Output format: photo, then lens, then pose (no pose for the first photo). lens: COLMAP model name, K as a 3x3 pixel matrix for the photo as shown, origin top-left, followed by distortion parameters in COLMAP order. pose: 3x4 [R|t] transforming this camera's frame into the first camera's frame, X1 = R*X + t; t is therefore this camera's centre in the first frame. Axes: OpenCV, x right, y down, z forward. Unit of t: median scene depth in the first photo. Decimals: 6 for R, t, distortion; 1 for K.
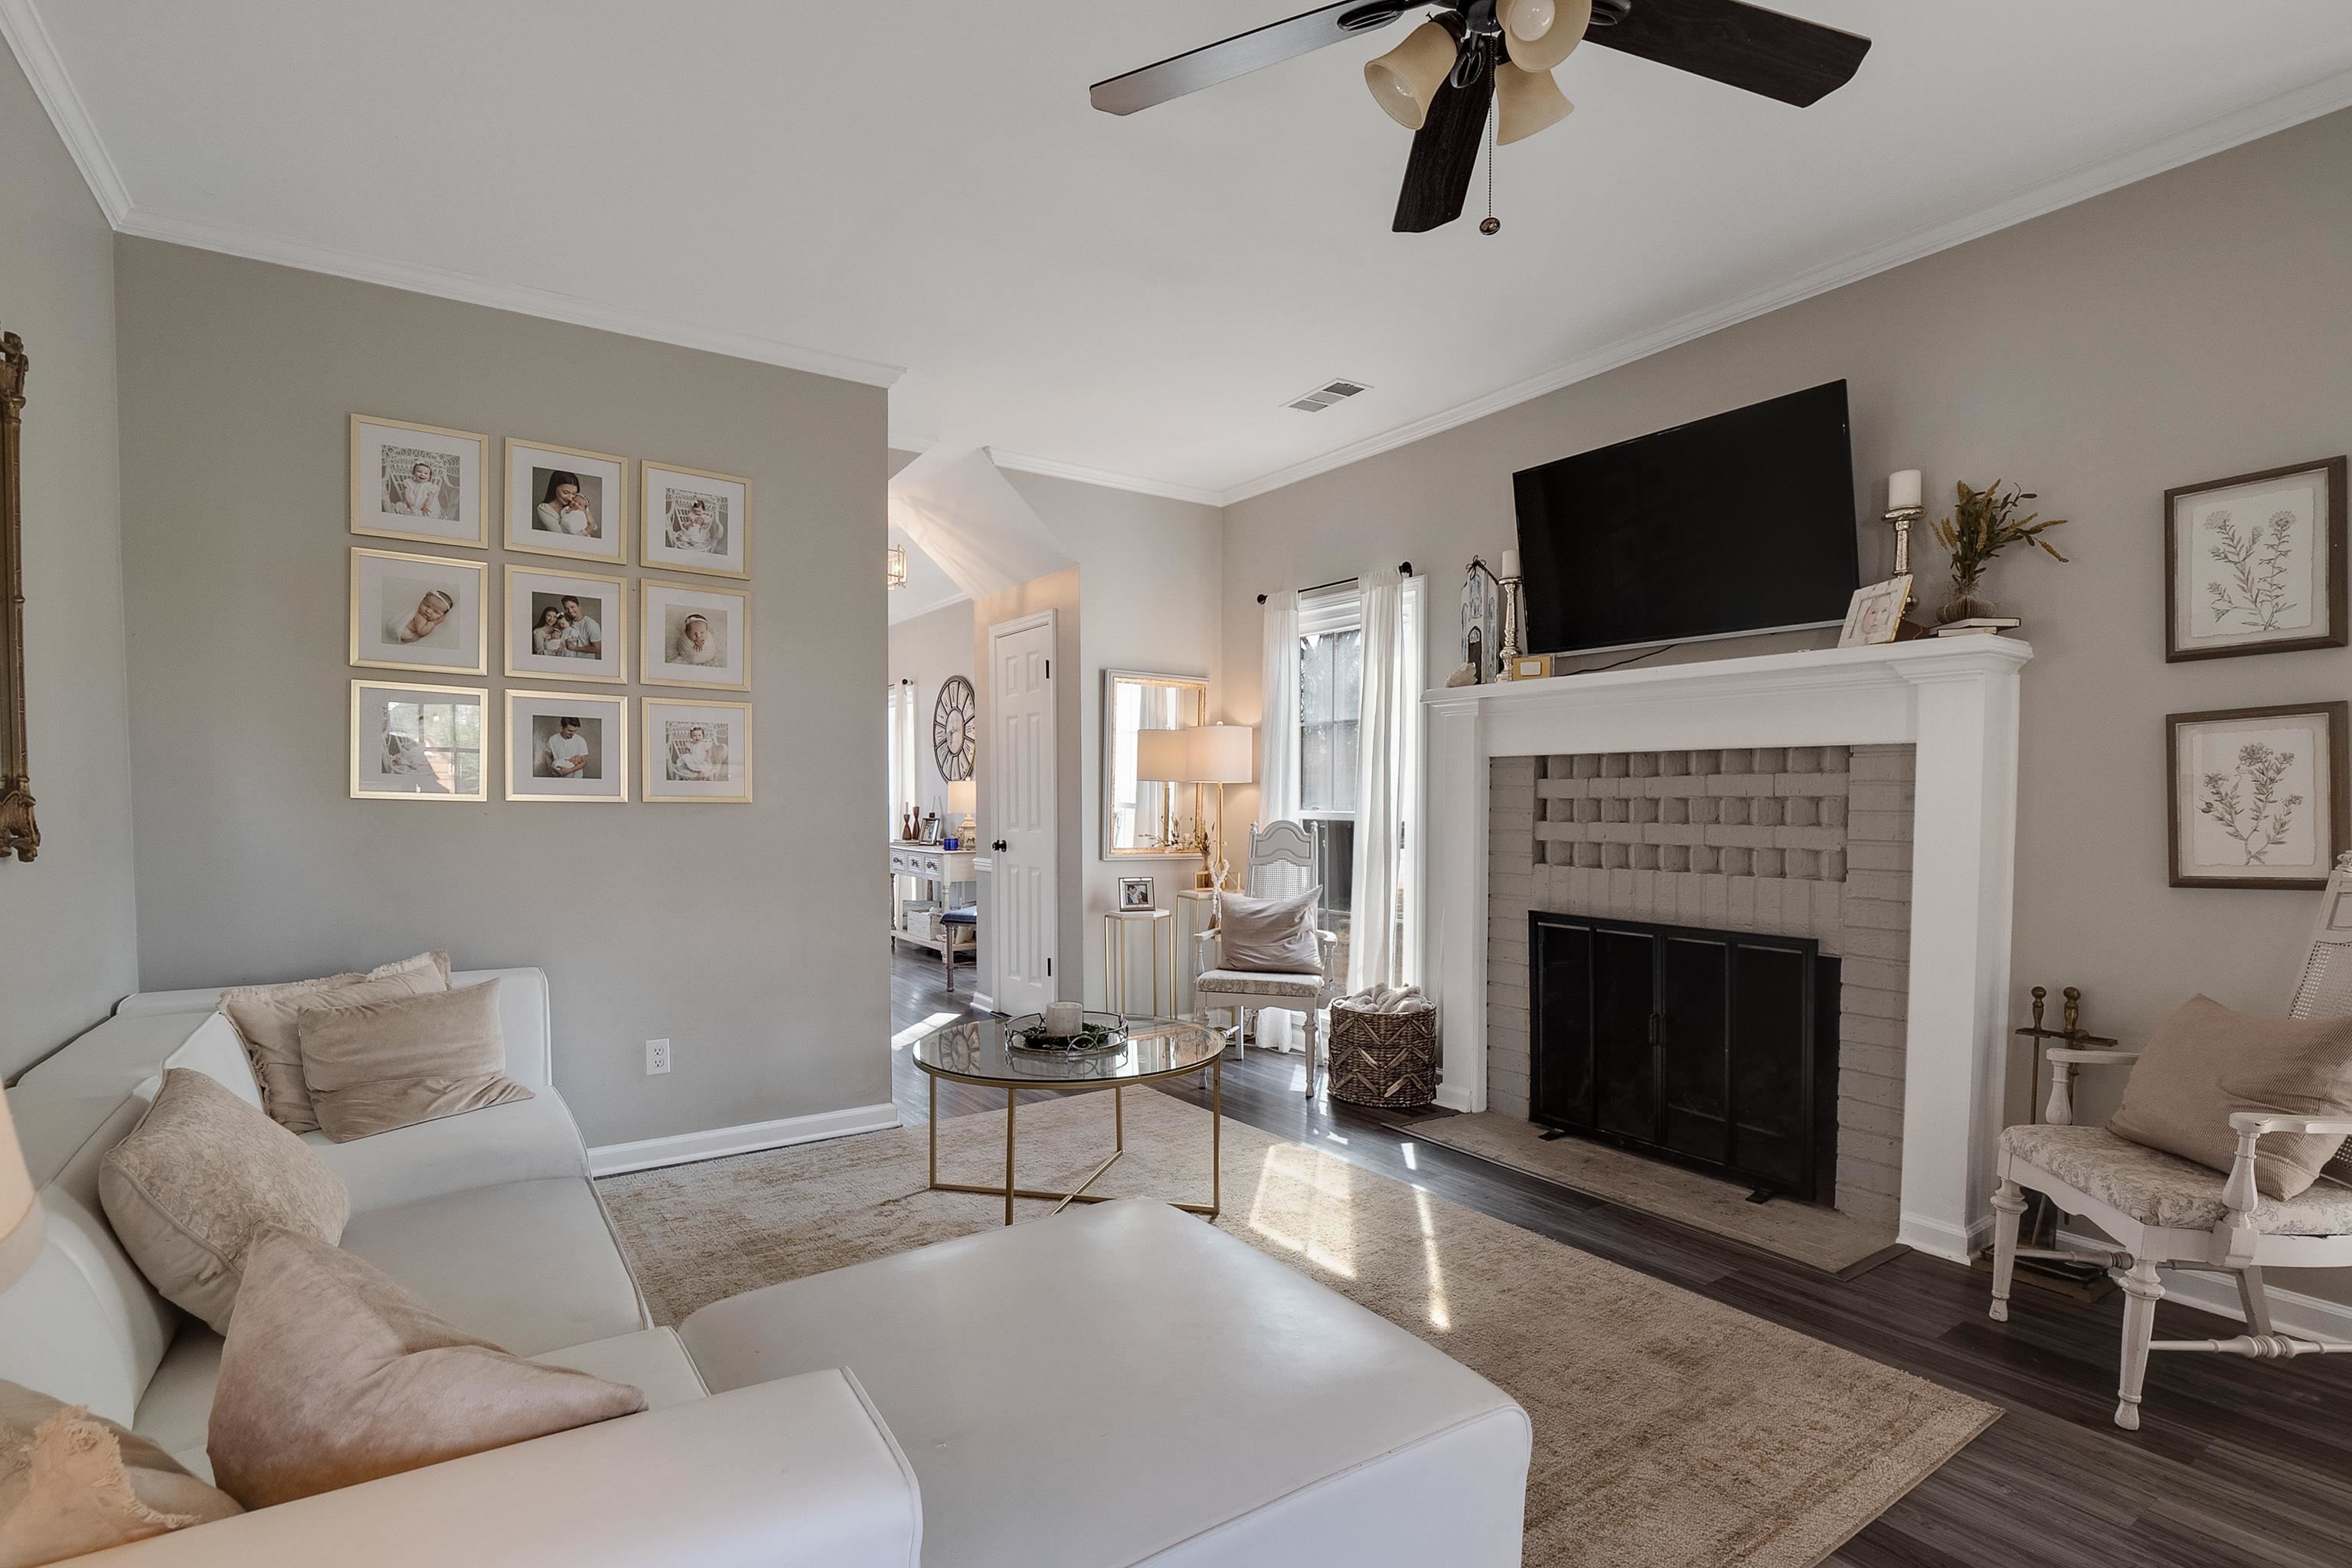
lens RADIAL K [[1119.9, 0, 1194.8], [0, 1119.9, 833.8], [0, 0, 1]] dist [-0.012418, -0.002845]
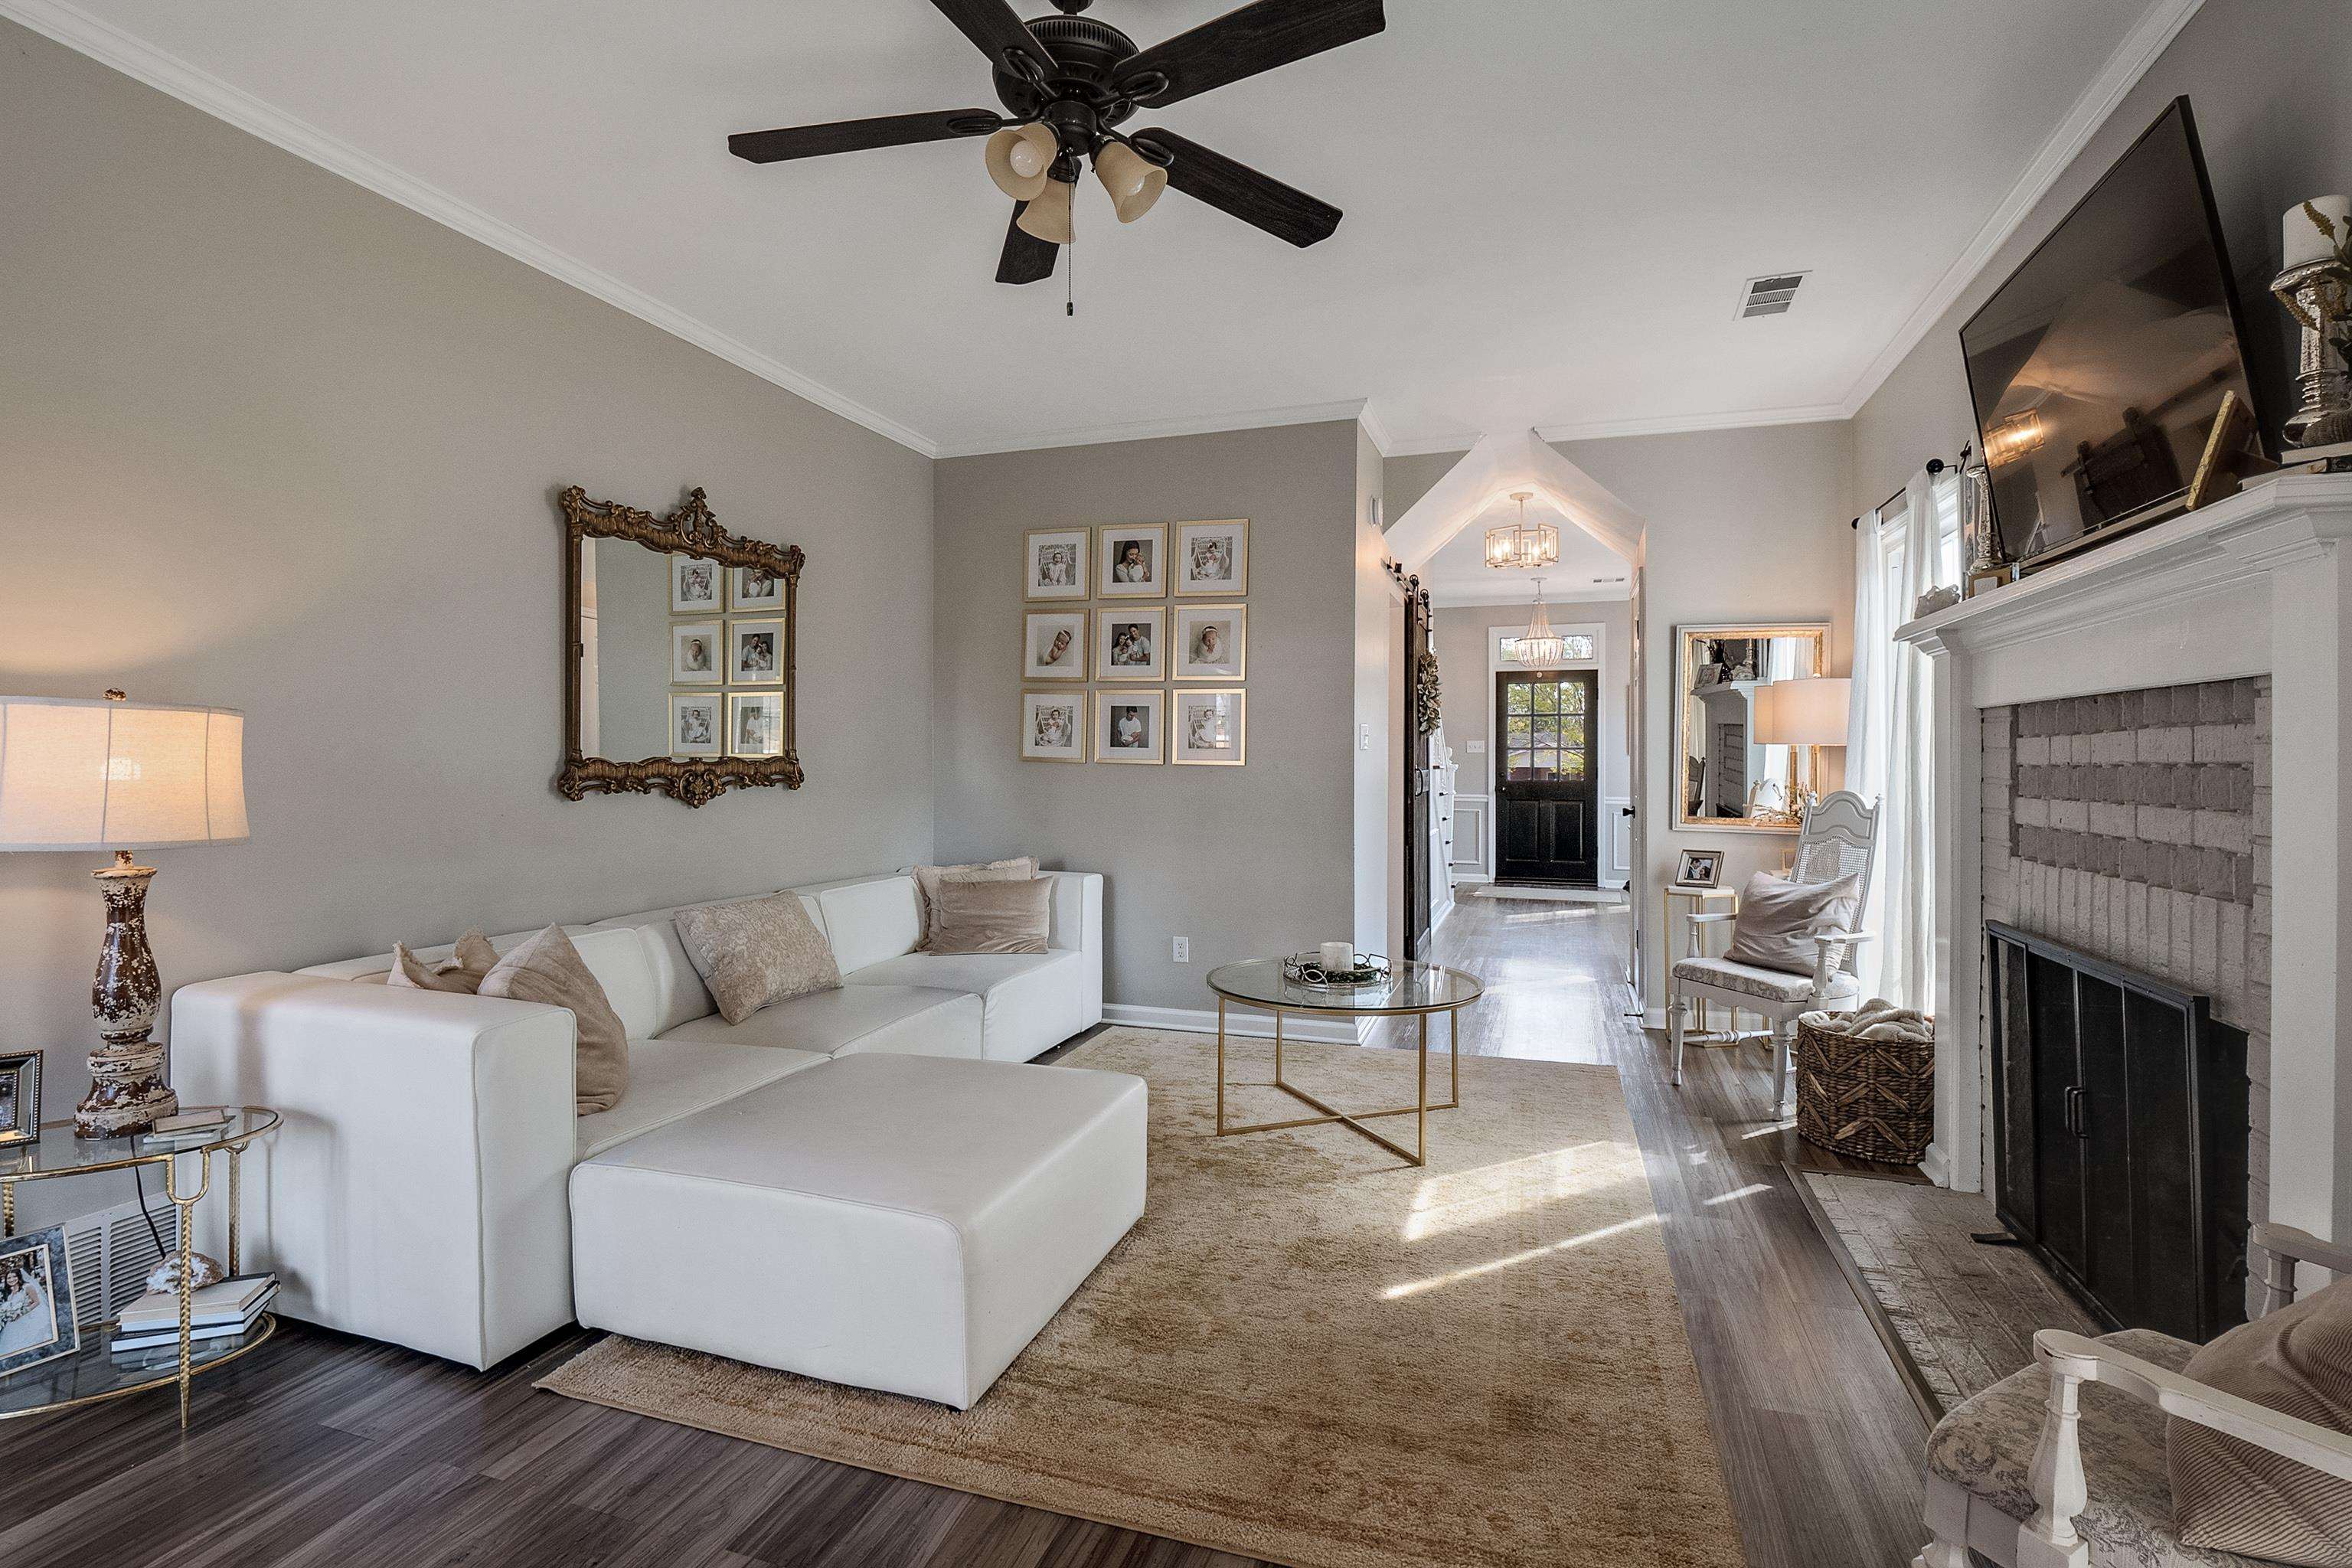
lens RADIAL K [[1119.9, 0, 1182.0], [0, 1119.9, 745.5], [0, 0, 1]] dist [-0.012418, -0.002845]
pose [[0.597826, -0.010072, -0.801562, 0.659288], [-0.028945, 0.998998, -0.034141, -0.004448], [0.801103, 0.043612, 0.596936, 0.177645]]
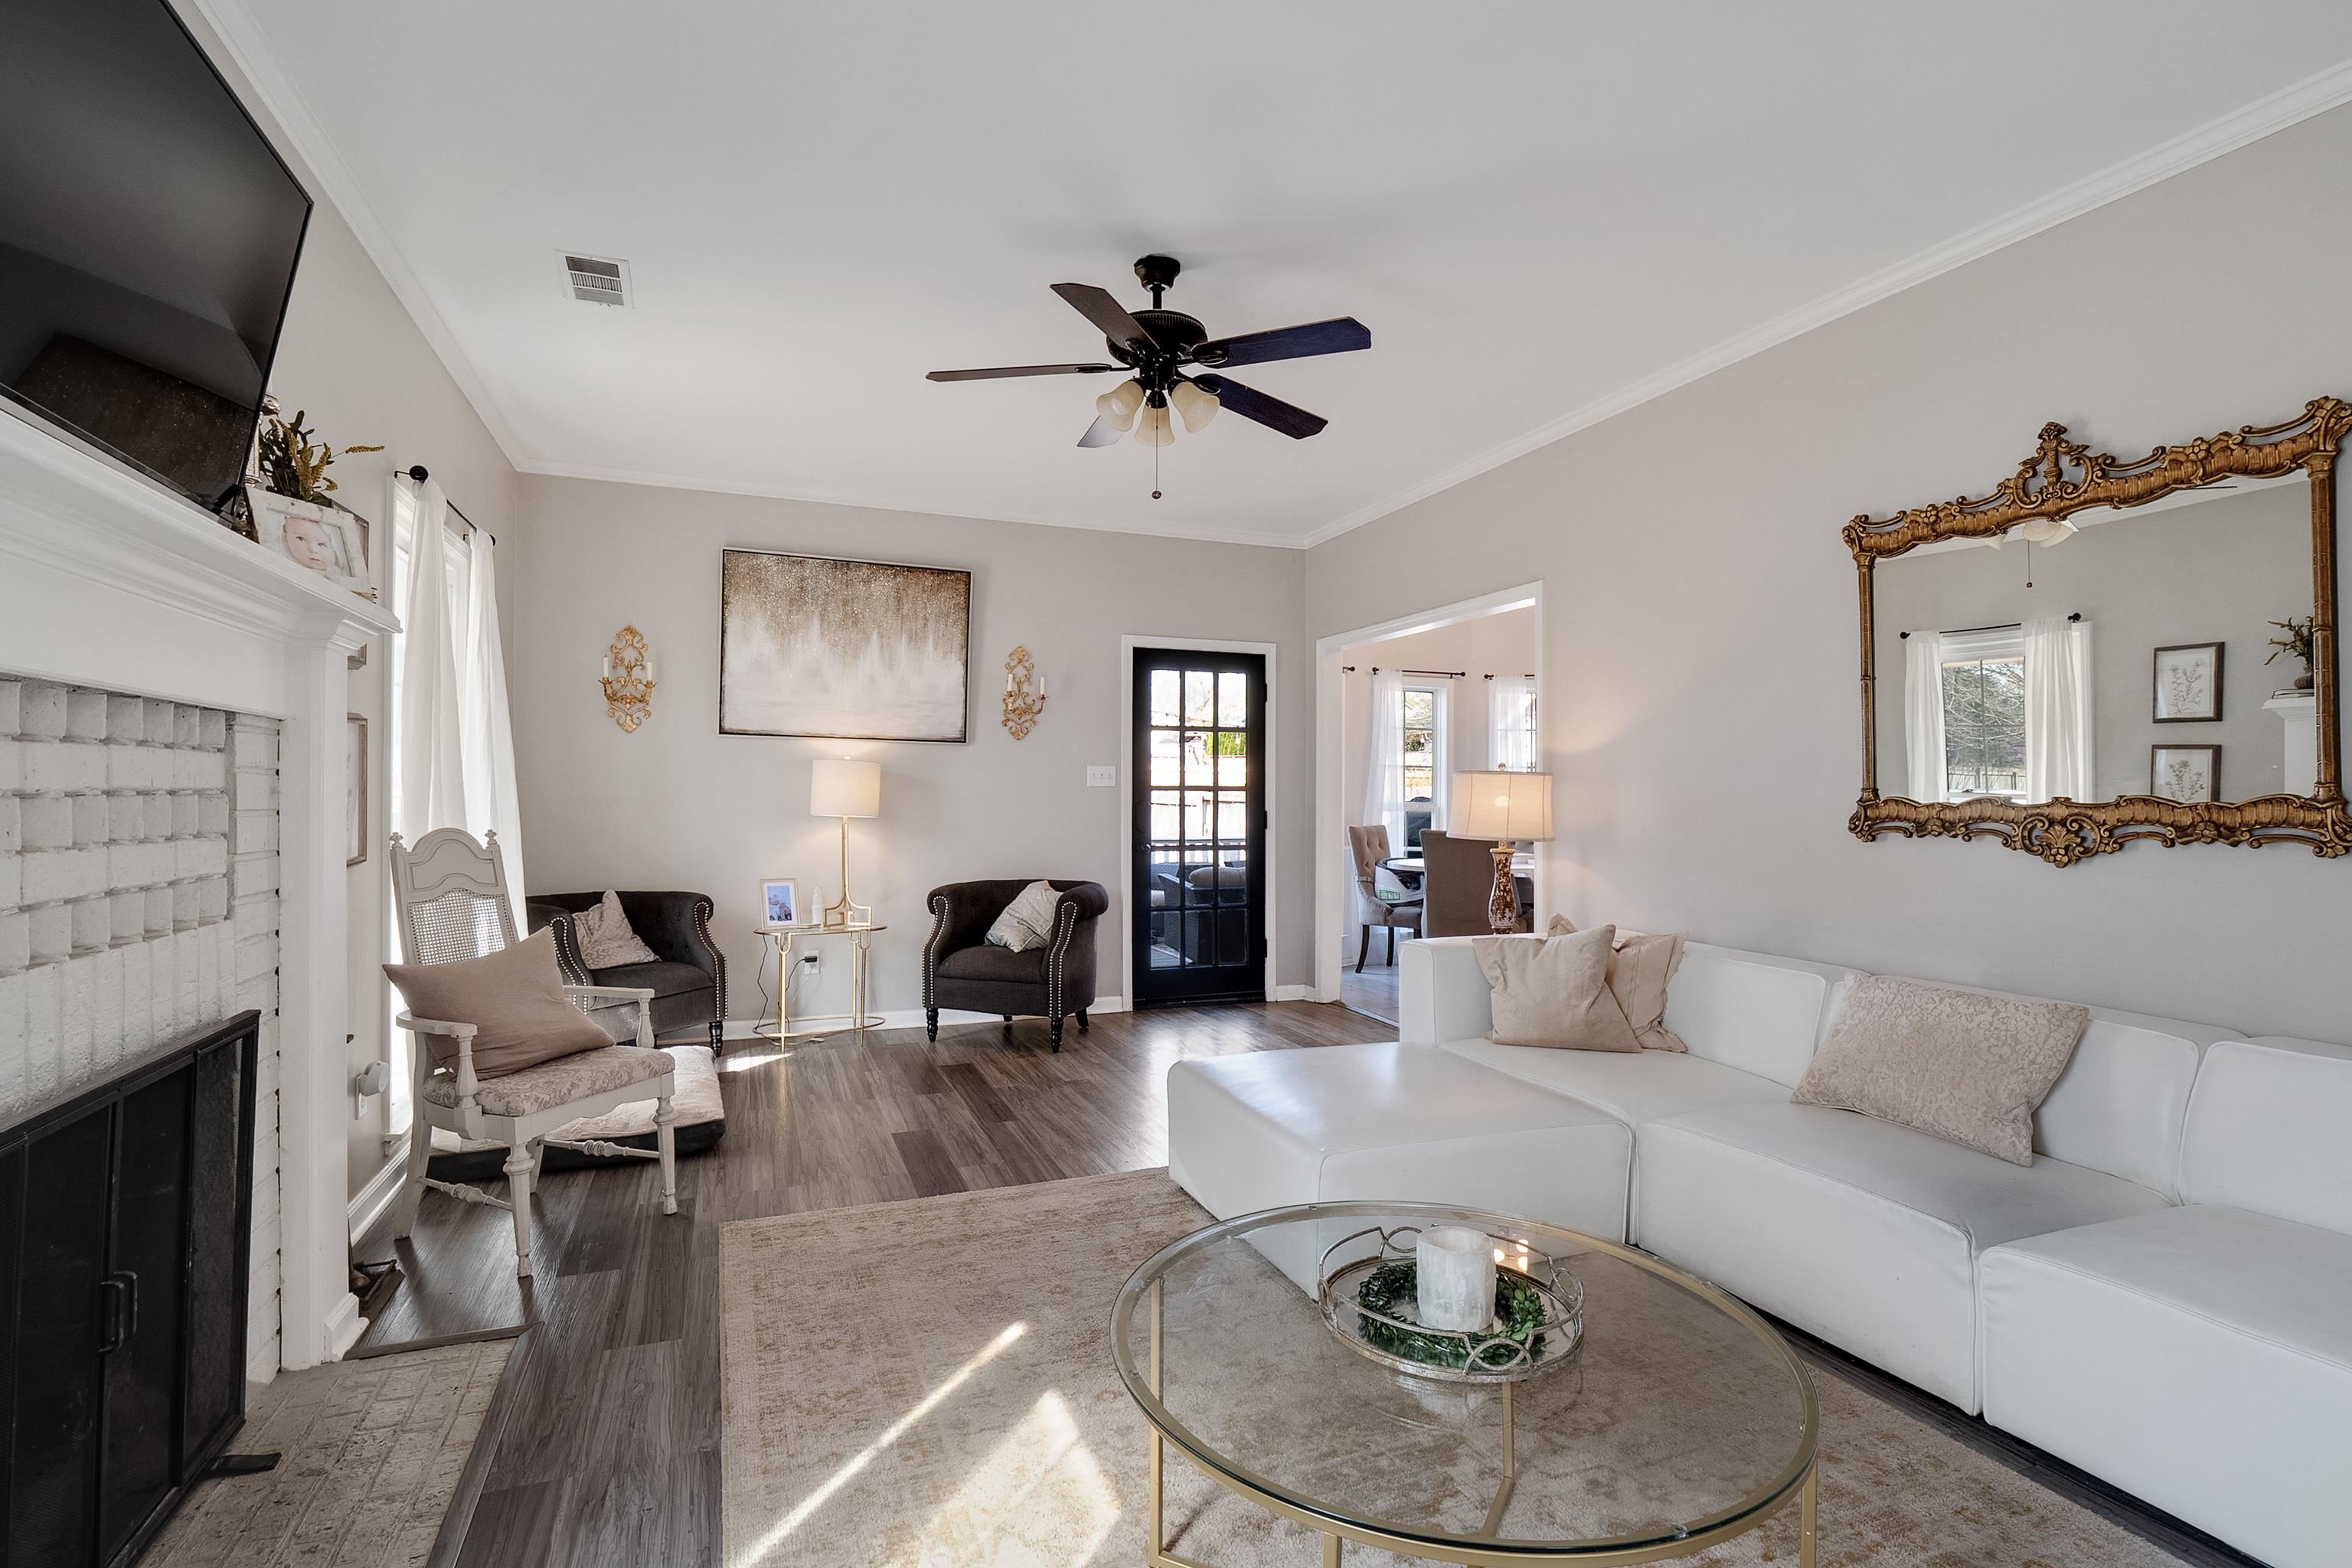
lens RADIAL K [[1119.9, 0, 1179.4], [0, 1119.9, 792.0], [0, 0, 1]] dist [-0.012418, -0.002845]
pose [[-0.973056, -0.003533, 0.230542, -0.105717], [0.003015, 0.999602, 0.028041, -0.044666], [-0.230549, 0.027981, -0.972658, 1.393837]]
